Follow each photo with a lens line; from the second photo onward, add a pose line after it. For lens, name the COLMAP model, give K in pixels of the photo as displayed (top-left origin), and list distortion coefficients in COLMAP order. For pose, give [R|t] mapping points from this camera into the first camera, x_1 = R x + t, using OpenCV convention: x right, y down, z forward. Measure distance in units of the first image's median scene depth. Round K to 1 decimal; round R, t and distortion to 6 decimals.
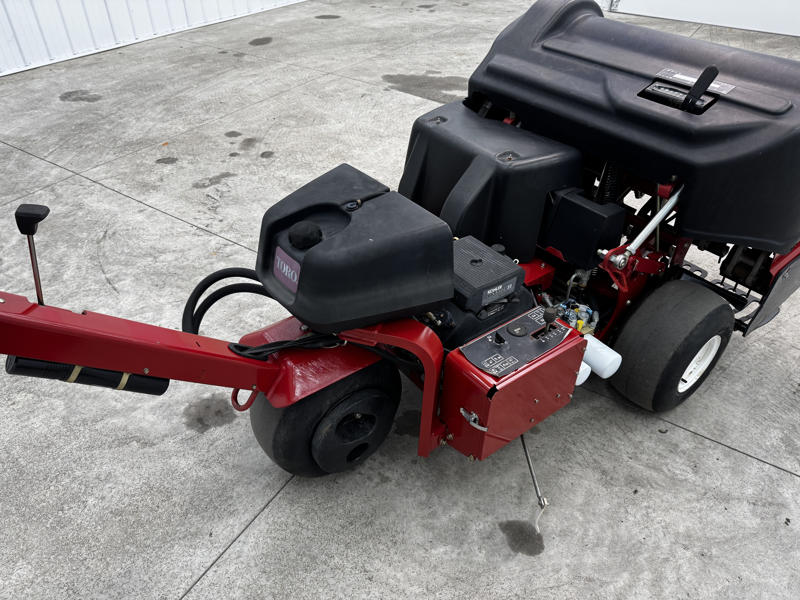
lens RADIAL K [[569.7, 0, 400.0], [0, 569.7, 300.0], [0, 0, 1]] dist [0.001257, -0.009437]
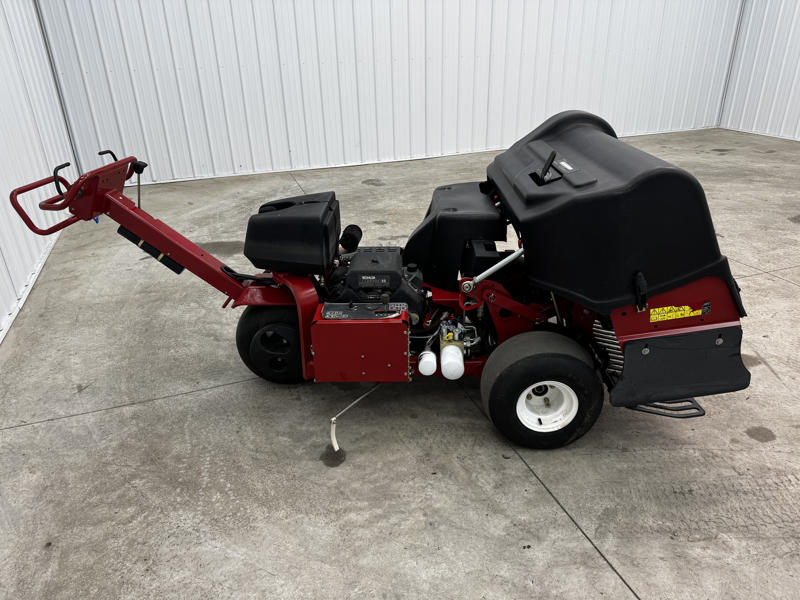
lens RADIAL K [[557.7, 0, 400.0], [0, 557.7, 300.0], [0, 0, 1]] dist [0.054014, -0.072049]
pose [[0.789088, 0.221238, -0.573057, 0.949481], [-0.342491, 0.932888, -0.111447, 0.149719], [0.509942, 0.284208, 0.811902, -0.104701]]
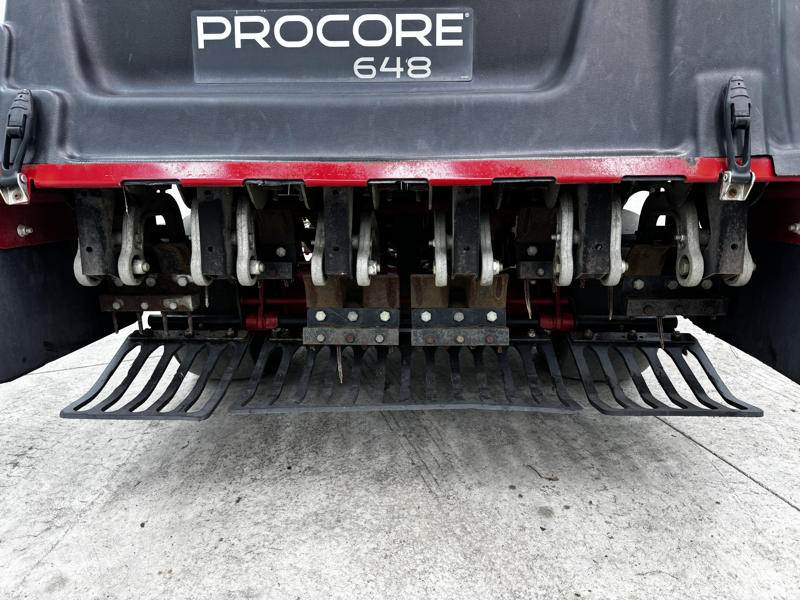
lens RADIAL K [[569.7, 0, 400.0], [0, 569.7, 300.0], [0, 0, 1]] dist [0.001257, -0.009437]
pose [[-0.634906, 0.242122, -0.733670, 0.999755], [-0.468901, 0.633965, 0.614997, -0.542647], [0.614025, 0.734483, -0.288977, 1.523618]]
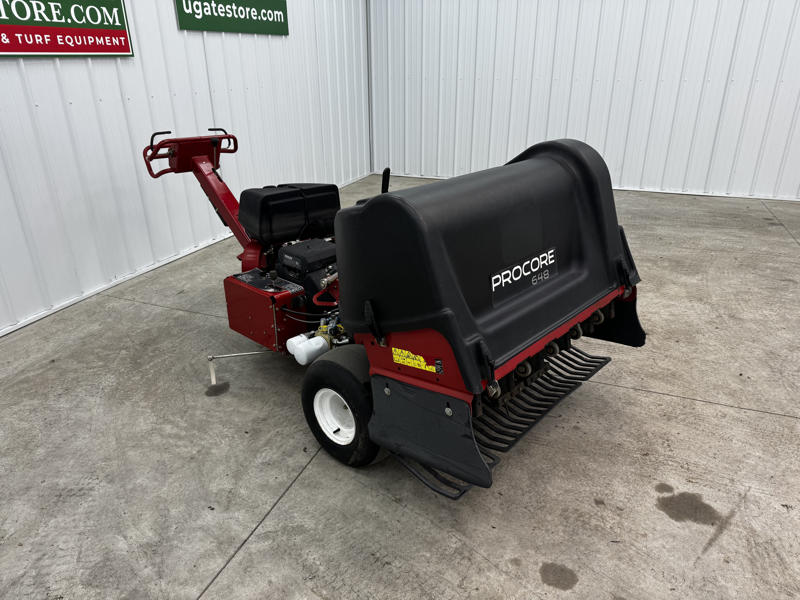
lens RADIAL K [[562.0, 0, 400.0], [0, 562.0, 300.0], [0, 0, 1]] dist [0.006835, -0.003295]
pose [[0.195275, 0.362991, -0.911101, 1.578700], [-0.595781, 0.781834, 0.183797, -0.370162], [0.779046, 0.506925, 0.368936, 0.627436]]
